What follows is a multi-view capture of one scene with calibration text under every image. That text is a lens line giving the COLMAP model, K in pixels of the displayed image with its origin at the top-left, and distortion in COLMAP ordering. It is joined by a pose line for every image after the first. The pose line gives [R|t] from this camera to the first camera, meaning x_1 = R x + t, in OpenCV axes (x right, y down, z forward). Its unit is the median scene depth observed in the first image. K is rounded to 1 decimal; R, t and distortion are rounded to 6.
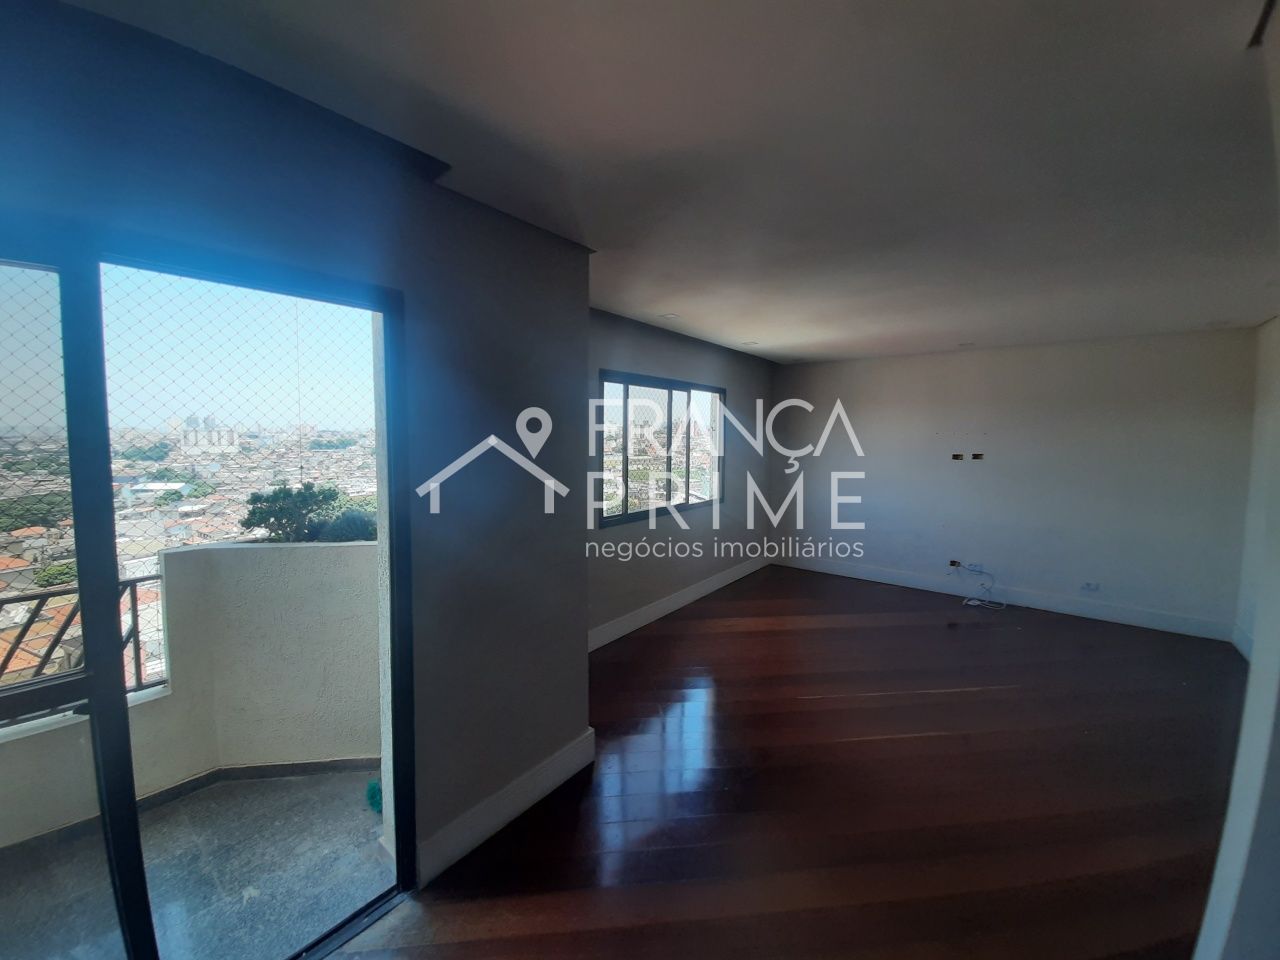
lens RADIAL K [[508.6, 0, 639.3], [0, 508.6, 467.2], [0, 0, 1]] dist [-0.001677, -0.003000]
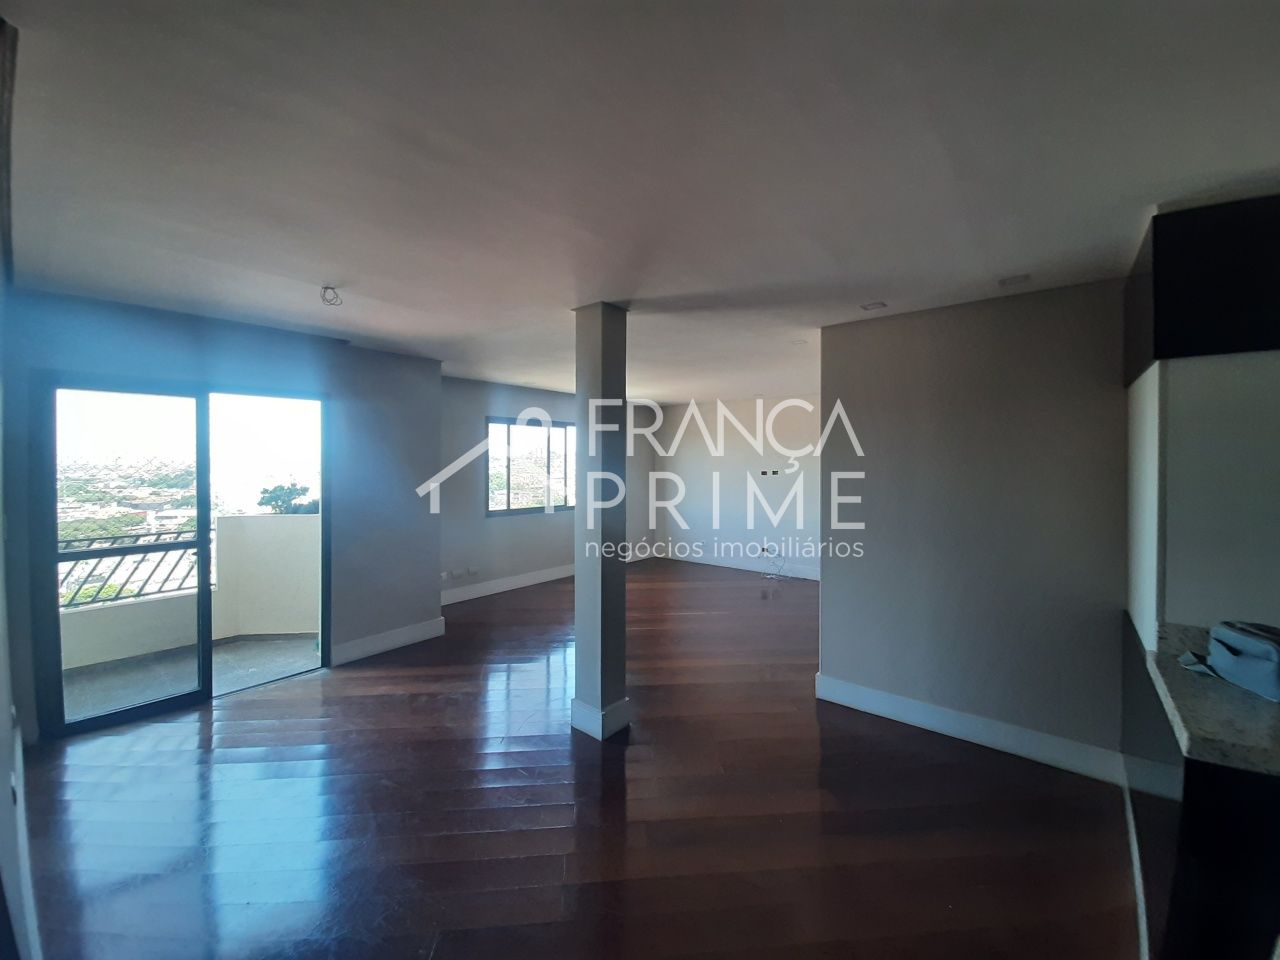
lens RADIAL K [[508.6, 0, 649.1], [0, 508.6, 468.6], [0, 0, 1]] dist [-0.001677, -0.003000]
pose [[0.999873, -0.002343, -0.015767, 0.676044], [0.001540, 0.998710, -0.050751, 0.076467], [0.015865, 0.050720, 0.998587, -0.831856]]
